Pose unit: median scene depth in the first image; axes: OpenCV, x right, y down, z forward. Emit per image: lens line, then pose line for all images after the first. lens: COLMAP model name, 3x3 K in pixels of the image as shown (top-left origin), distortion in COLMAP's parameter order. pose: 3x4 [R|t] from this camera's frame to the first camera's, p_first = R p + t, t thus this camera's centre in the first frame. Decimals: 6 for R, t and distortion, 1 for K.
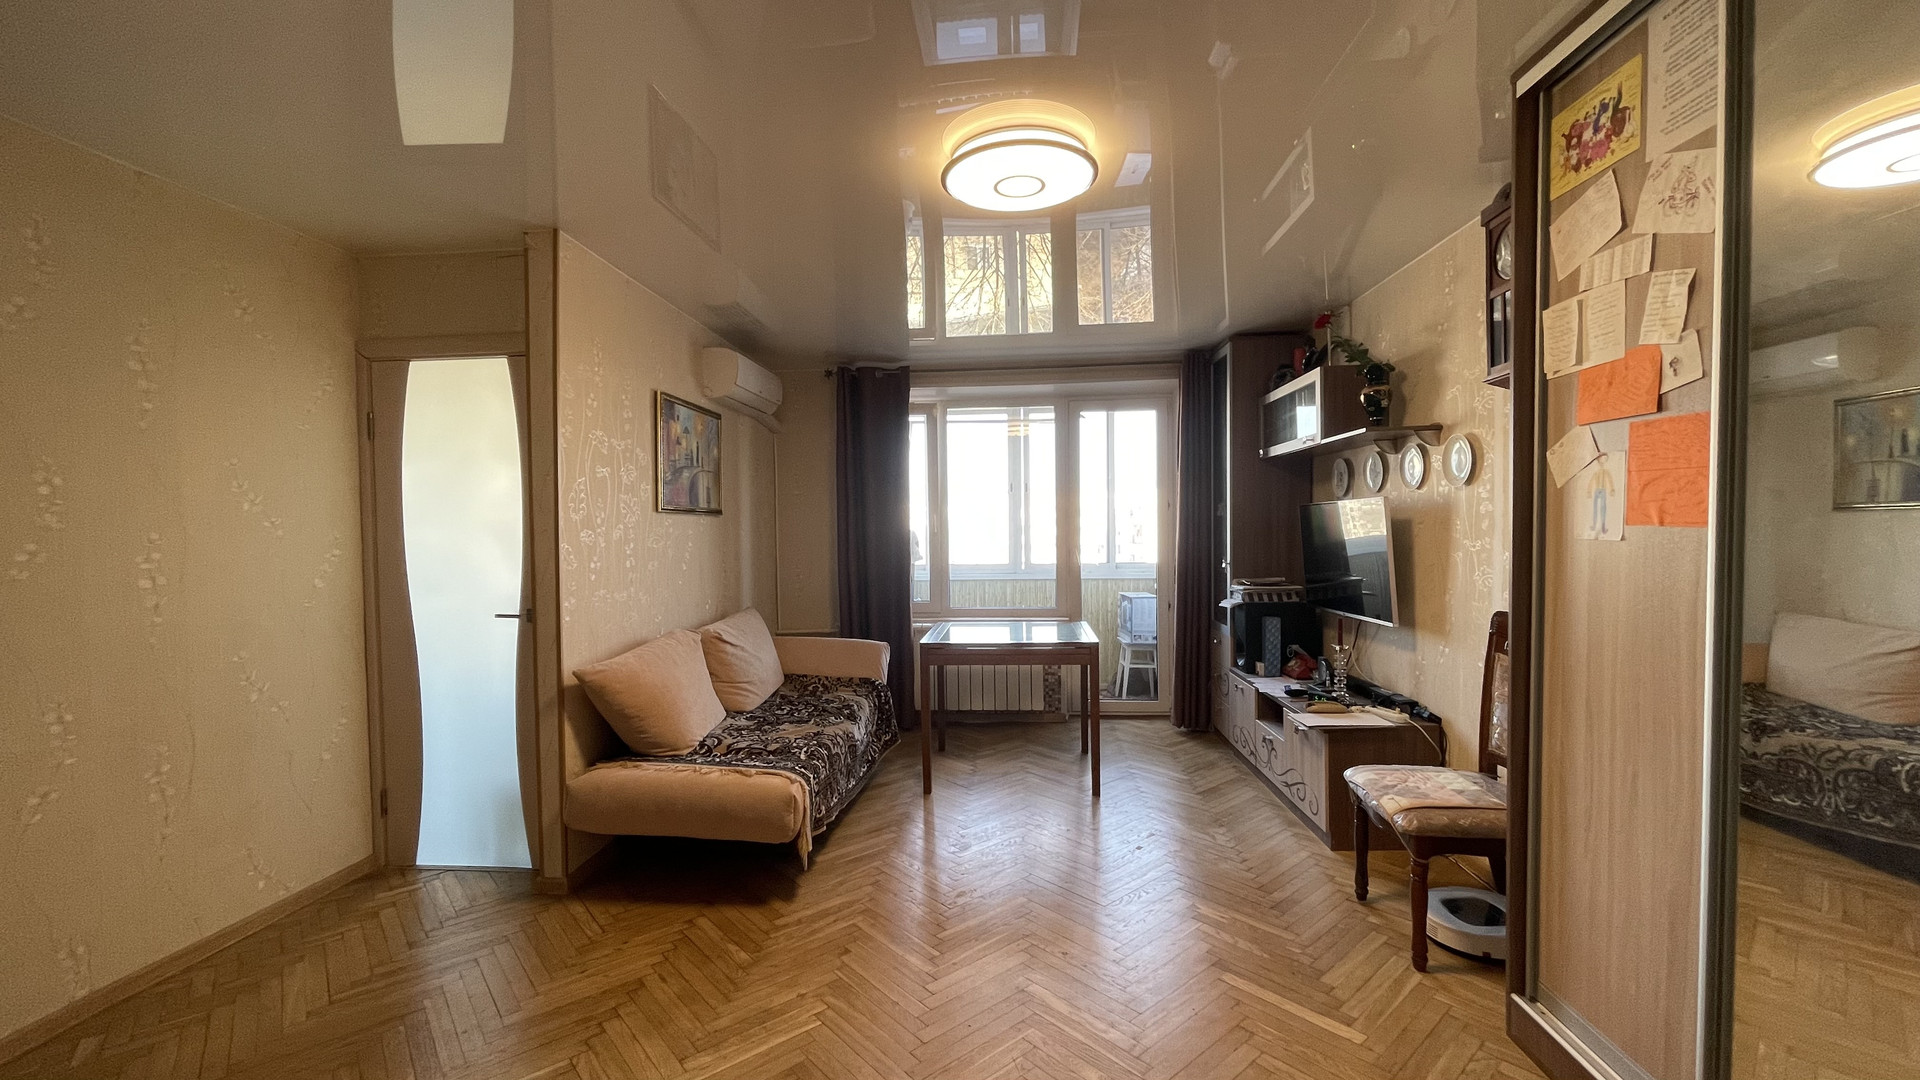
lens RADIAL K [[771.8, 0, 968.5], [0, 771.8, 544.2], [0, 0, 1]] dist [-0.002304, -0.000045]
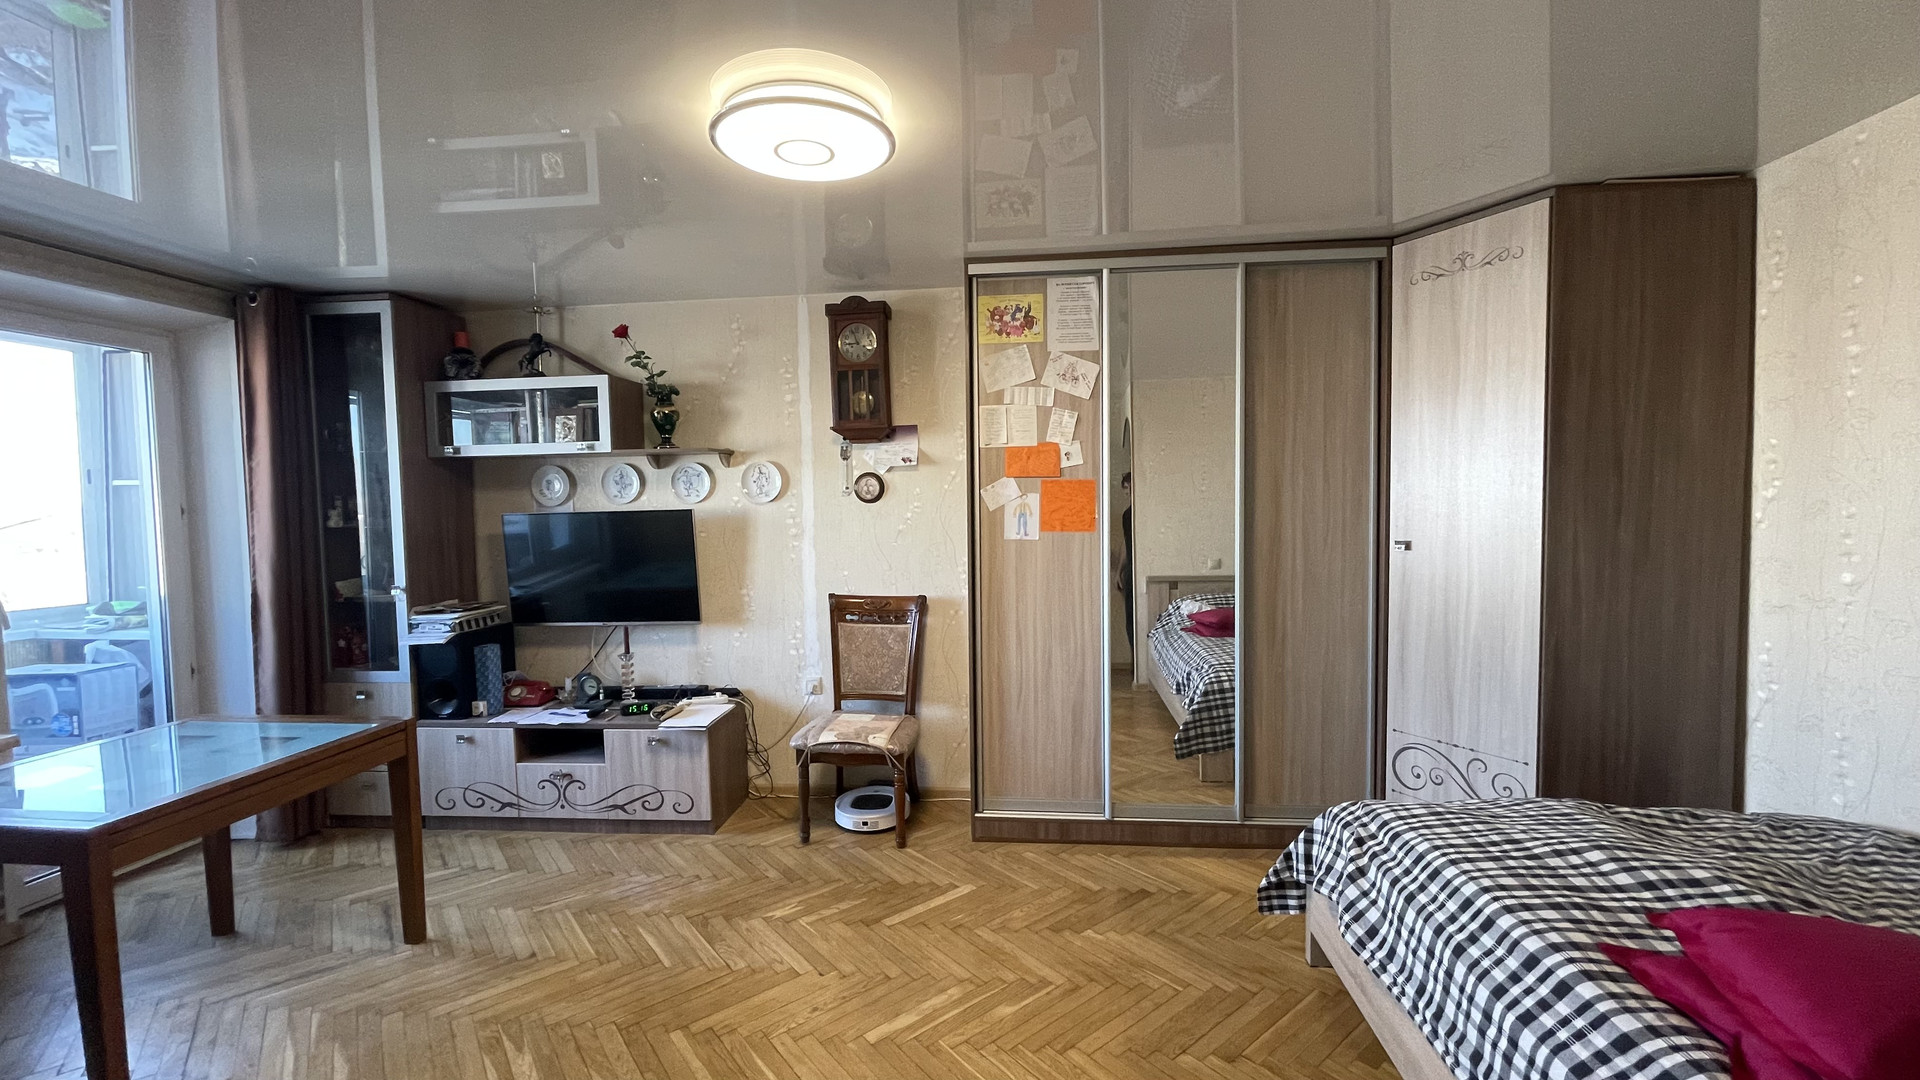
lens RADIAL K [[771.8, 0, 968.5], [0, 771.8, 544.2], [0, 0, 1]] dist [-0.002304, -0.000045]
pose [[0.032704, -0.040915, 0.998627, -1.066077], [0.039164, 0.998447, 0.039625, -0.074398], [-0.998697, 0.037814, 0.034256, 1.067091]]
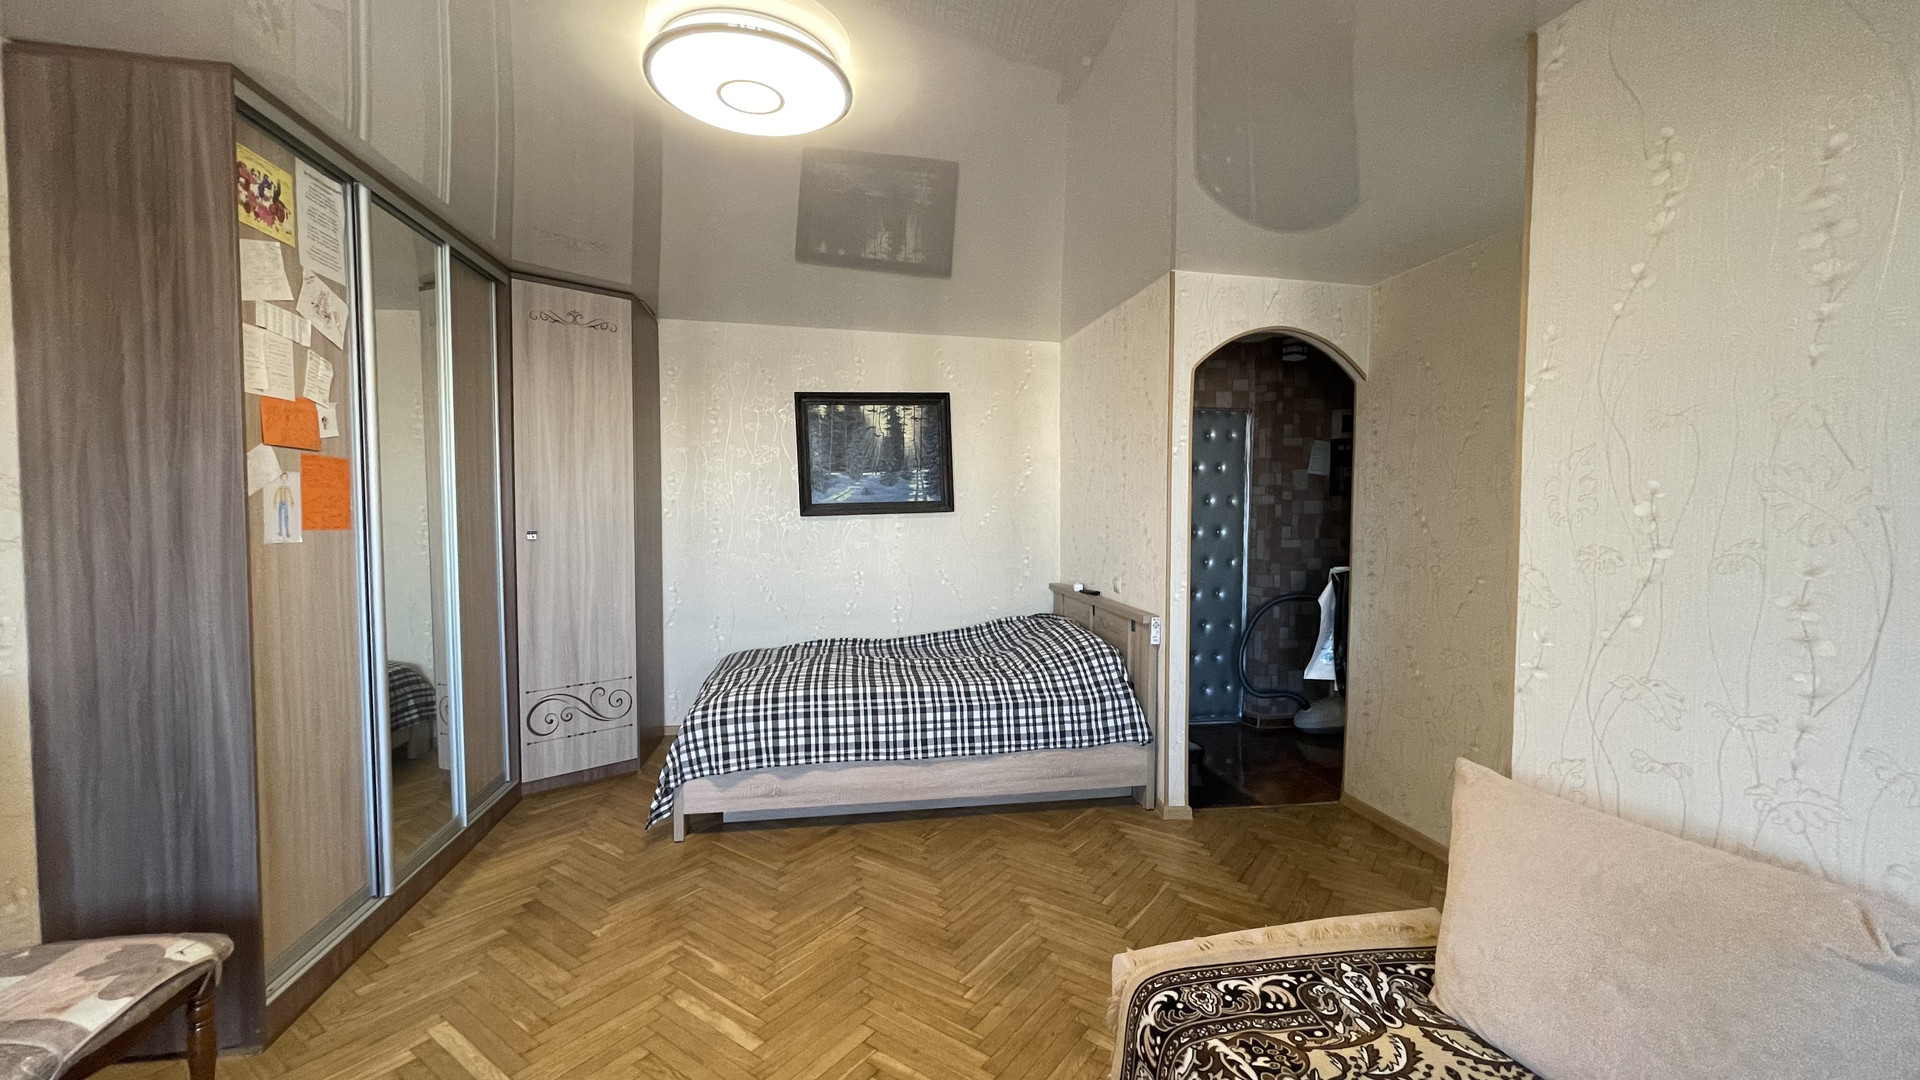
lens RADIAL K [[771.8, 0, 968.5], [0, 771.8, 544.2], [0, 0, 1]] dist [-0.002304, -0.000045]
pose [[-0.970186, 0.014724, -0.241913, 0.063599], [-0.003487, 0.997201, 0.074682, -0.098575], [0.242336, 0.073299, -0.967420, 2.437967]]
